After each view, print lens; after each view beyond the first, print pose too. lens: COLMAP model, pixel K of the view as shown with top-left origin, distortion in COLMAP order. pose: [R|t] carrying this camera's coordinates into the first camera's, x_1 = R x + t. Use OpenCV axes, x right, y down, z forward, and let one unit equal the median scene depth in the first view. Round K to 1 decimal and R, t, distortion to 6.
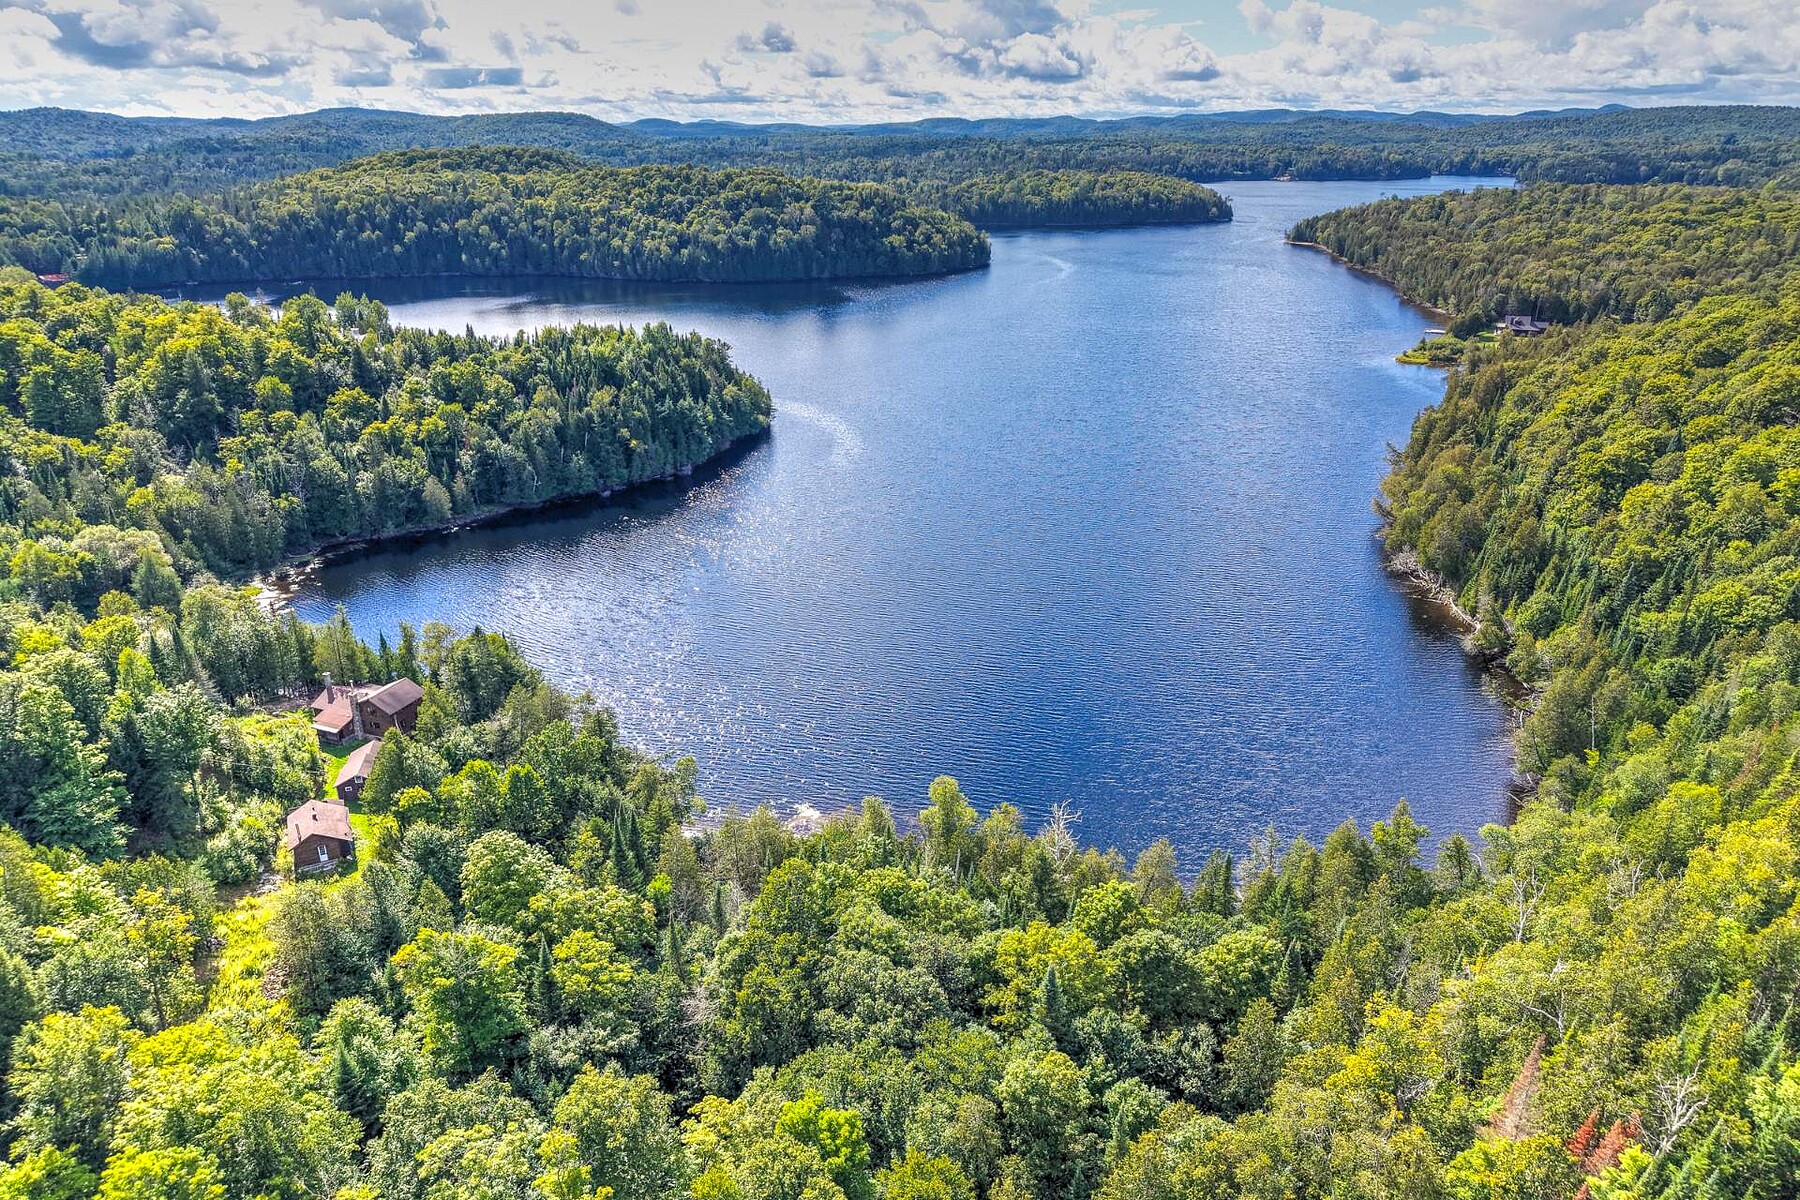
lens RADIAL K [[1213.0, 0, 895.3], [0, 1213.0, 601.4], [0, 0, 1]] dist [0.016979, -0.006500]
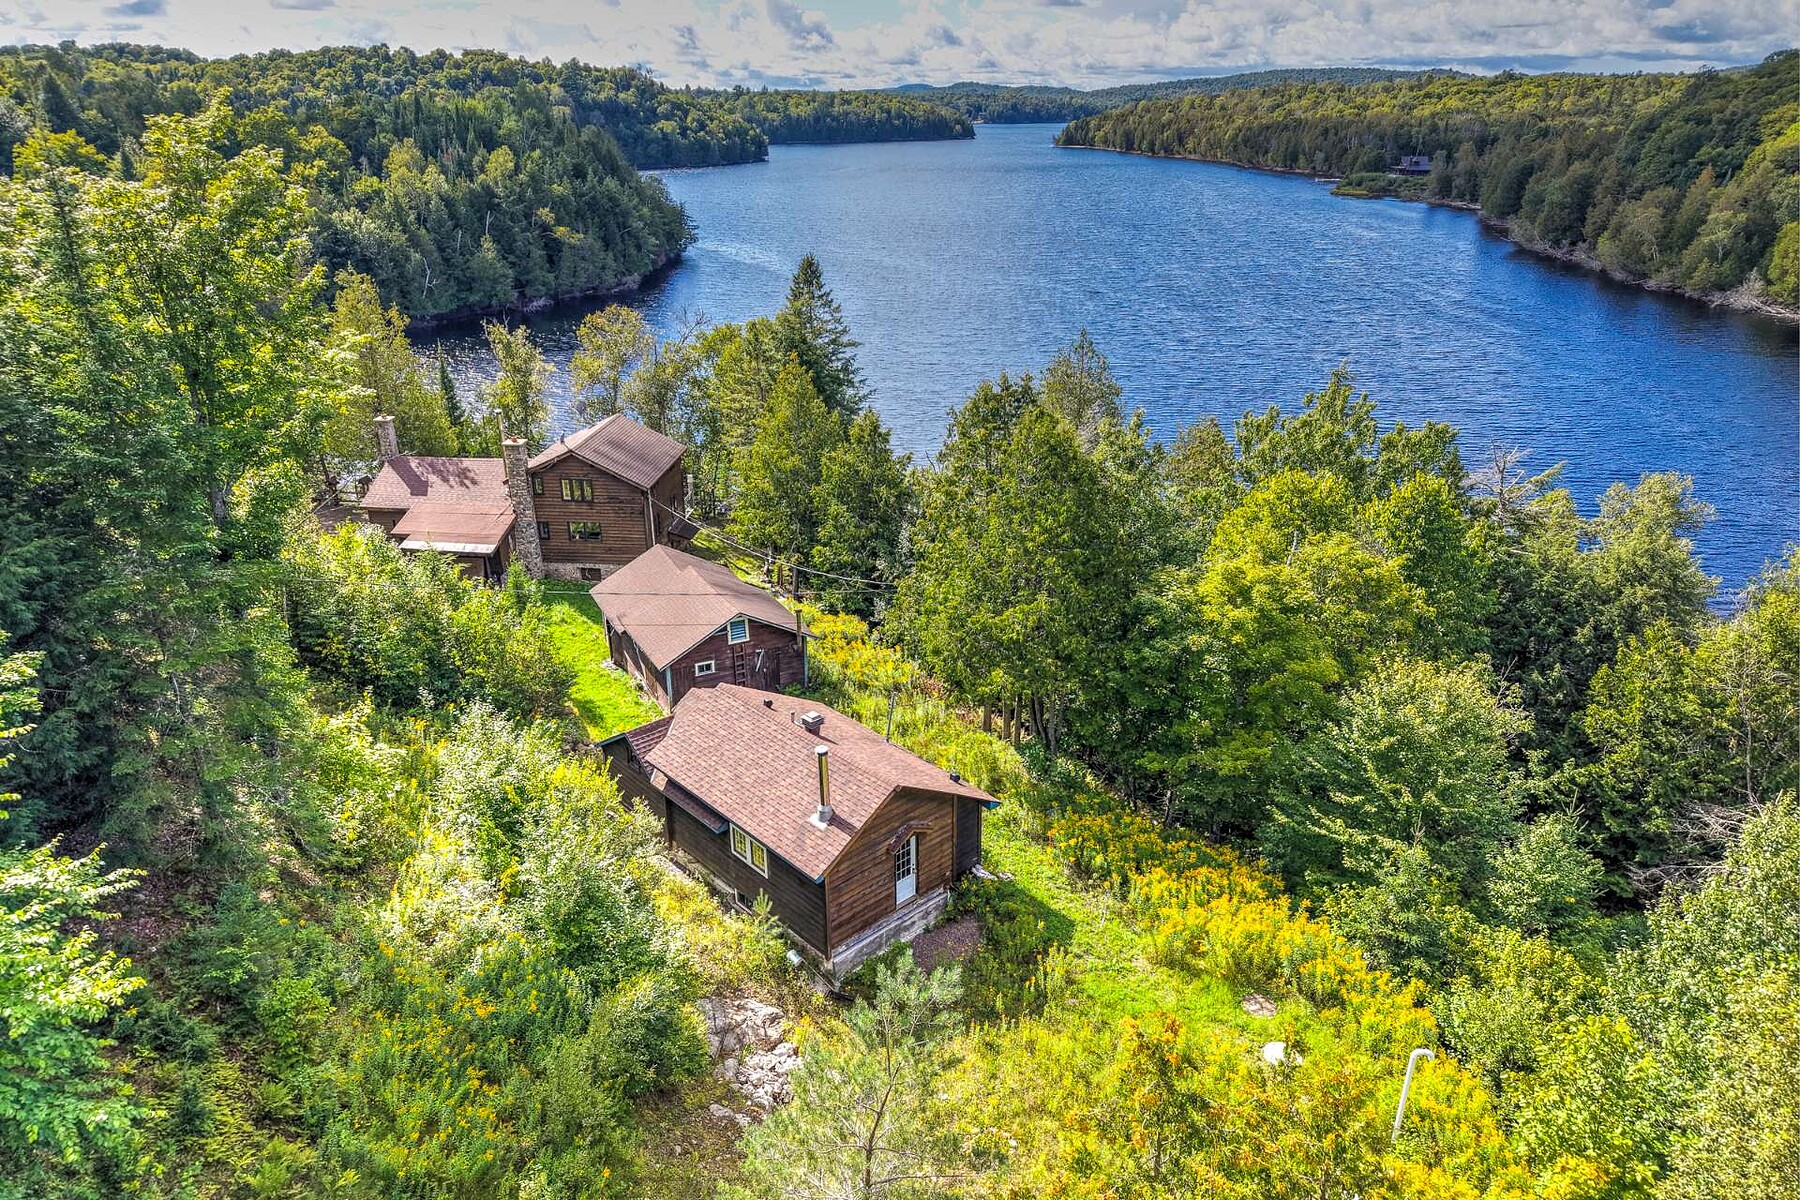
lens RADIAL K [[1213.0, 0, 895.3], [0, 1213.0, 601.4], [0, 0, 1]] dist [0.016979, -0.006500]
pose [[0.962299, -0.103859, 0.251386, -0.088633], [0.100669, 0.994592, 0.025553, 0.025087], [-0.252680, 0.000717, 0.967550, 0.131064]]
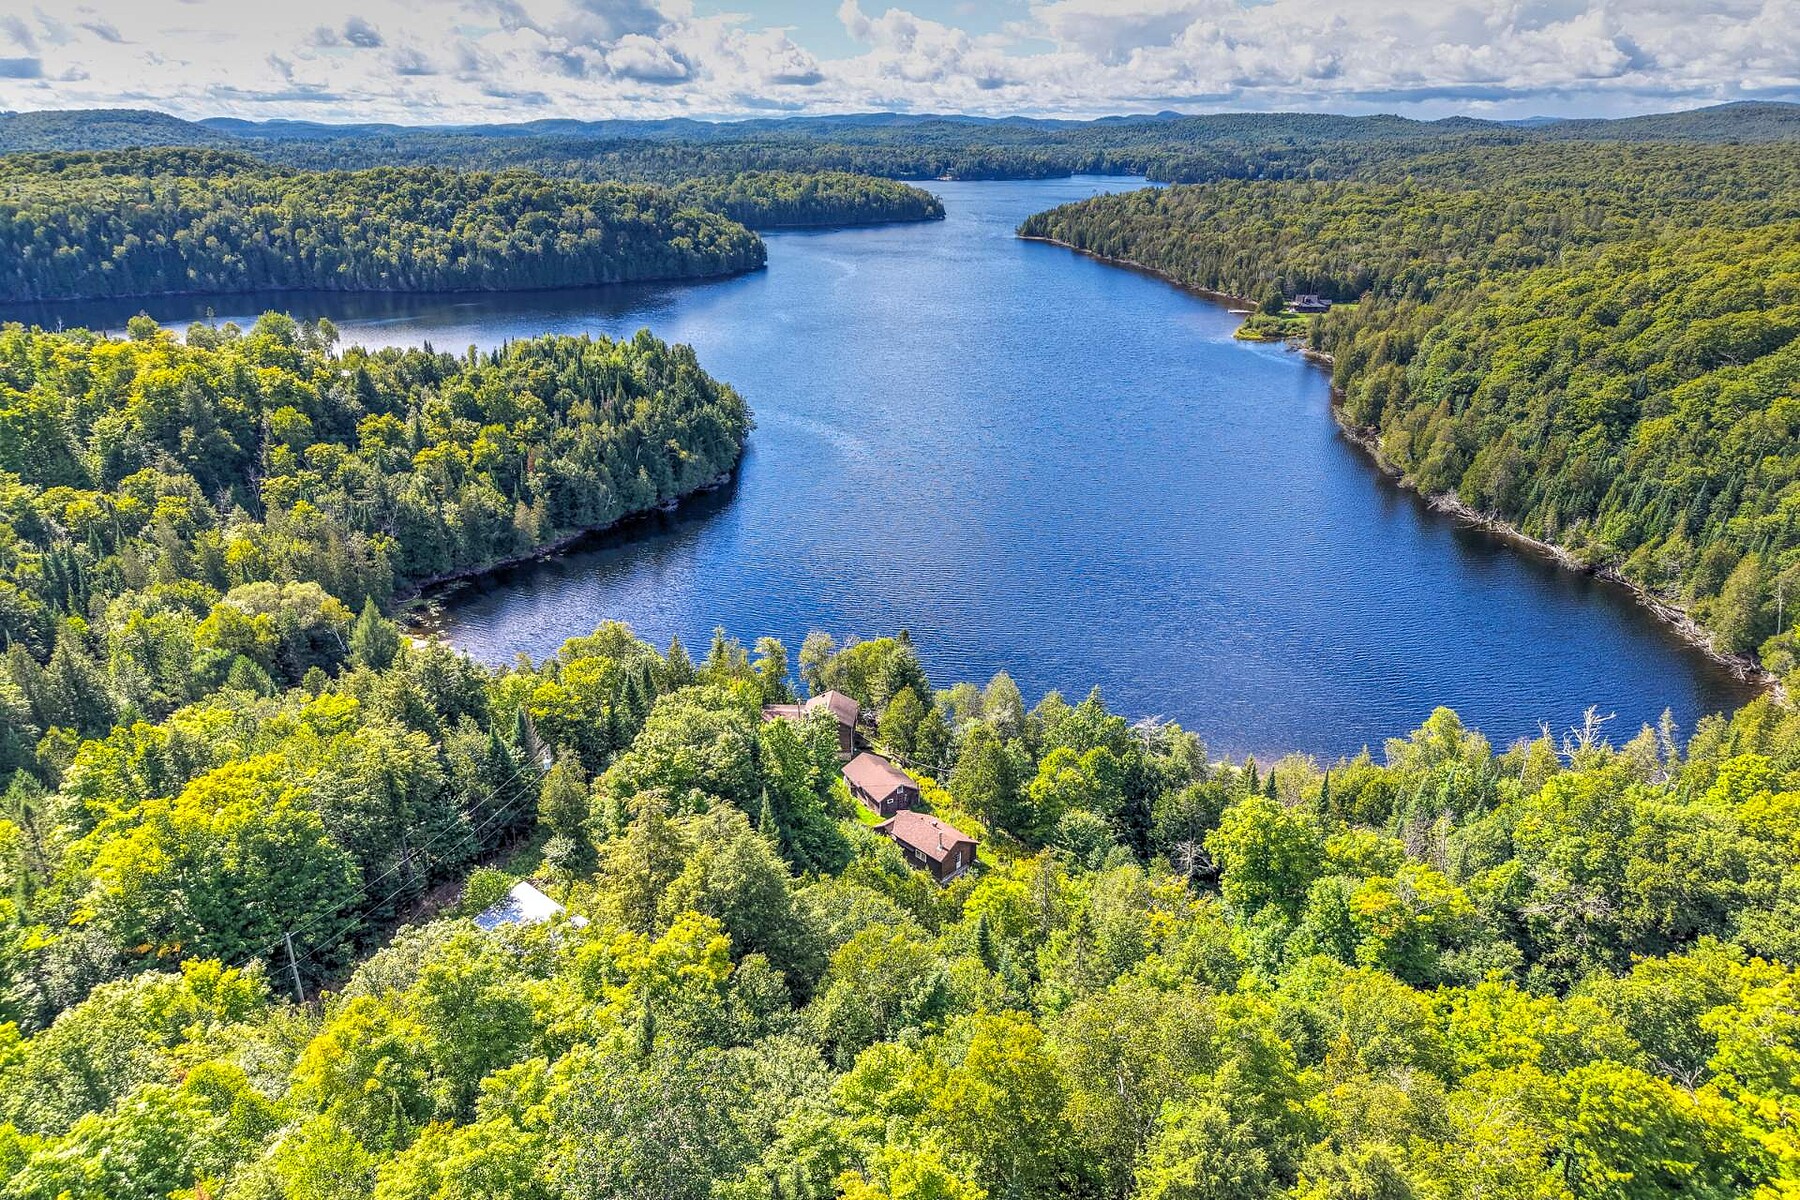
lens RADIAL K [[1213.0, 0, 895.3], [0, 1213.0, 601.4], [0, 0, 1]] dist [0.016979, -0.006500]
pose [[0.955217, -0.105618, 0.276415, -0.129706], [0.106087, 0.994268, 0.013301, -0.003422], [-0.276236, 0.016619, 0.960946, 0.011706]]
